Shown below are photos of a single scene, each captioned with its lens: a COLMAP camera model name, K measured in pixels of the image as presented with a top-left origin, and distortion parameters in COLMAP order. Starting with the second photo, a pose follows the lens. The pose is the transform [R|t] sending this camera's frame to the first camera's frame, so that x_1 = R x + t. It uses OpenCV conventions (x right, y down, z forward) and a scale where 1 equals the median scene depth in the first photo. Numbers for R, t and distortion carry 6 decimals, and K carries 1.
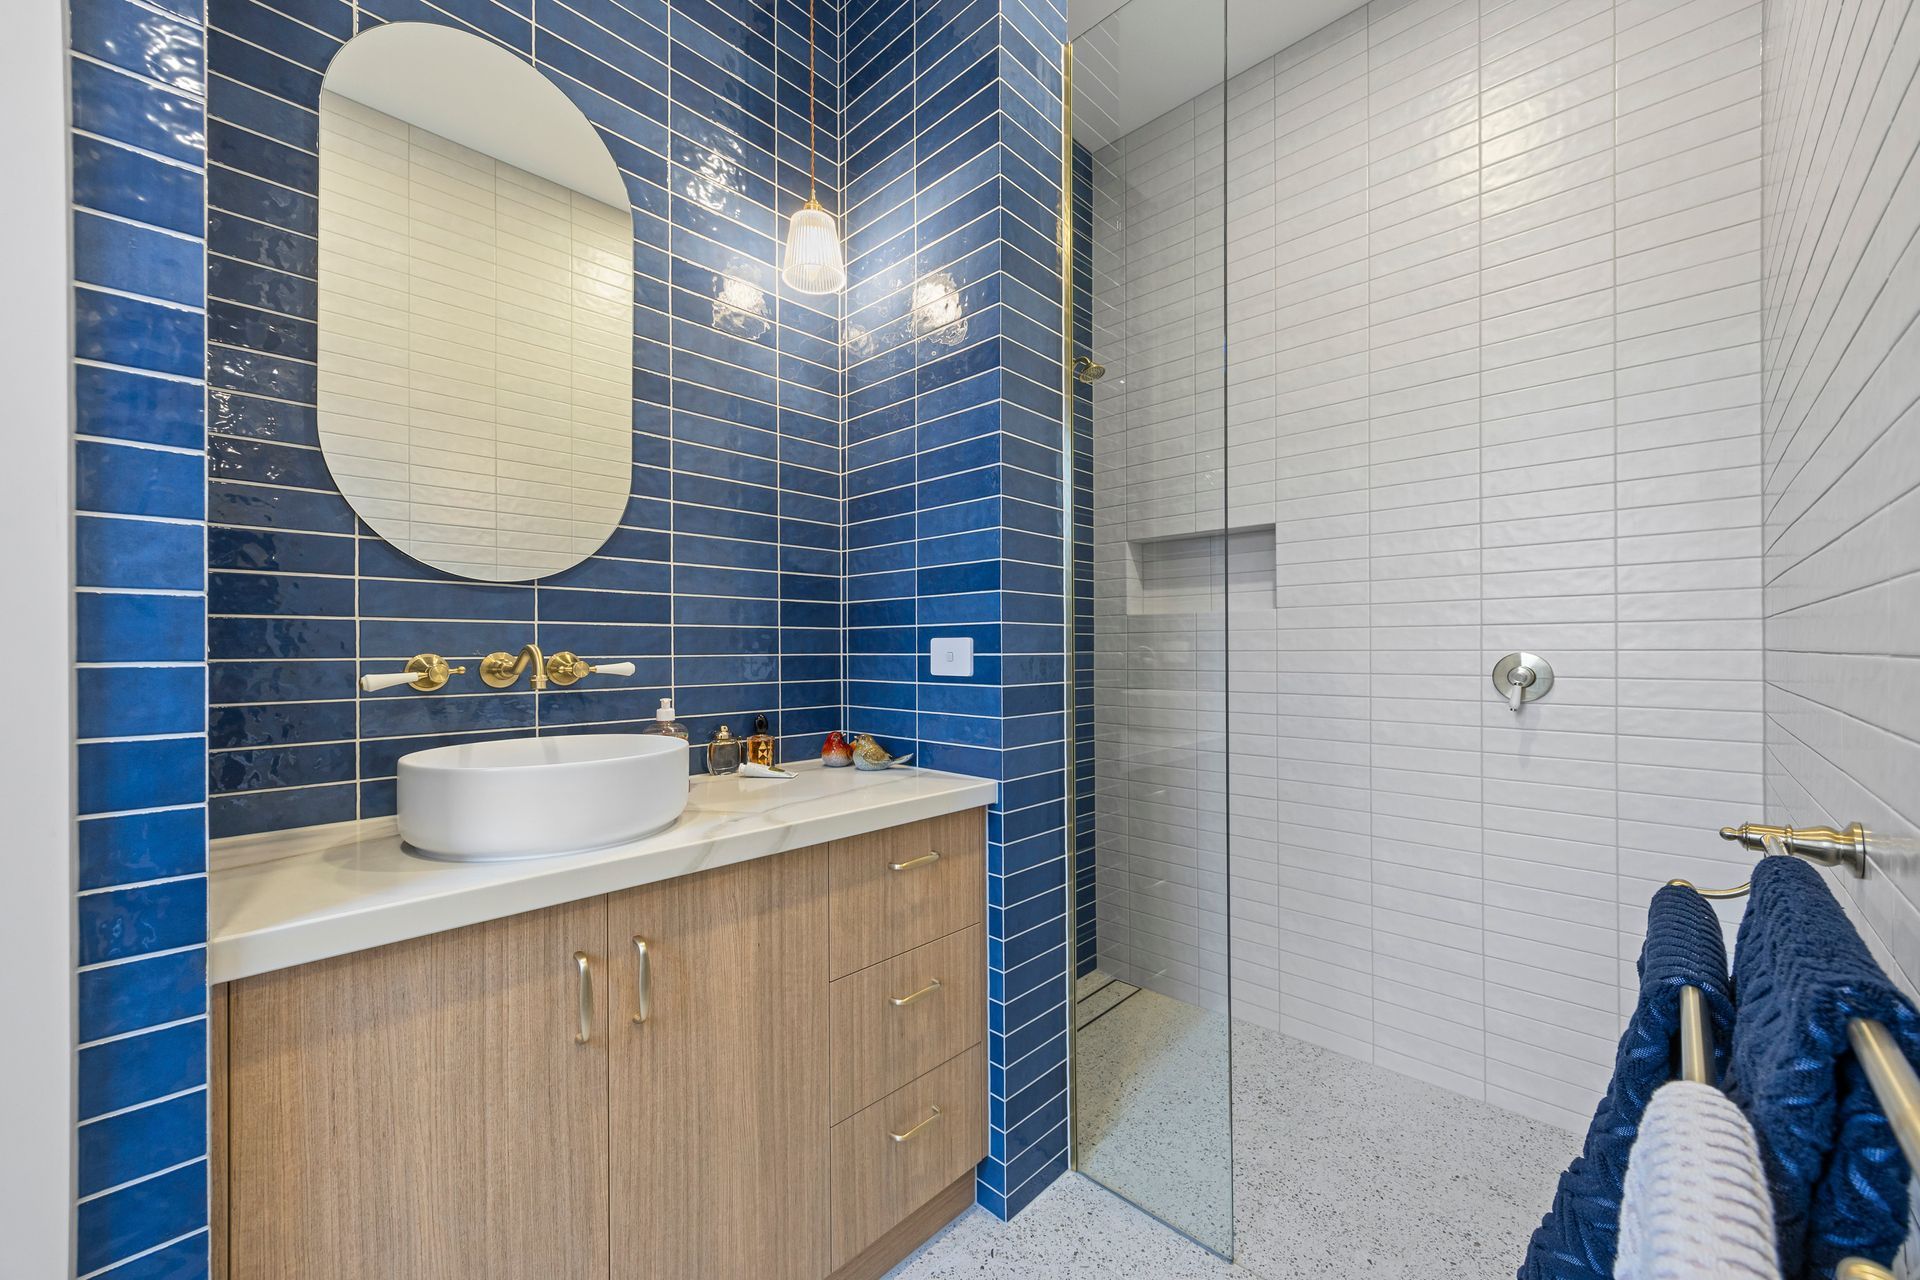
lens RADIAL K [[734.0, 0, 961.9], [0, 734.0, 646.2], [0, 0, 1]] dist [-0.000460, -0.000003]
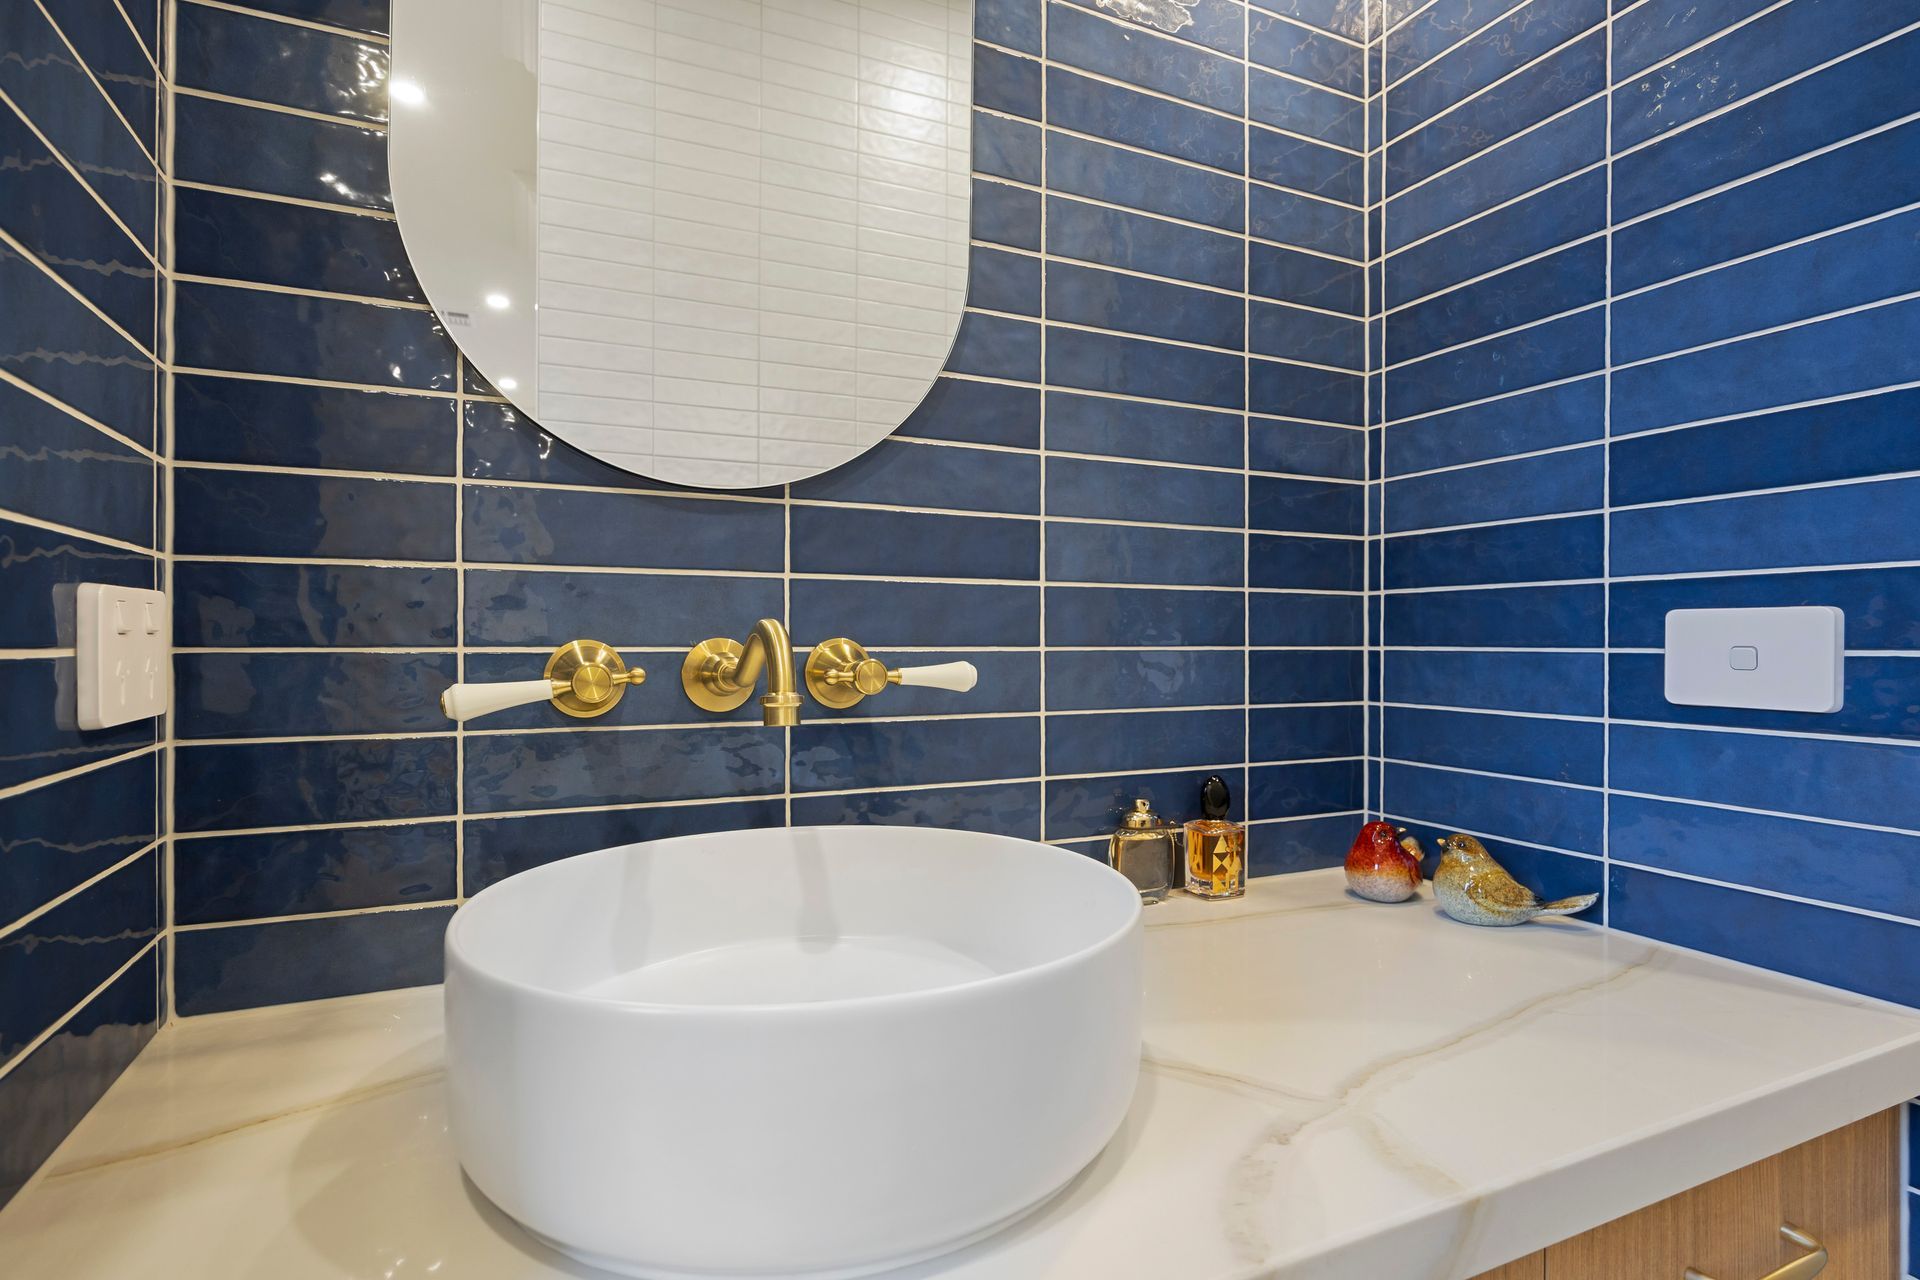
lens RADIAL K [[1016.3, 0, 990.6], [0, 1016.3, 635.1], [0, 0, 1]] dist [-0.012516, -0.000814]
pose [[0.937584, 0.005693, -0.347713, -0.195777], [-0.005582, 0.999984, 0.001321, 0.003910], [0.347715, 0.000702, 0.937600, 0.369627]]
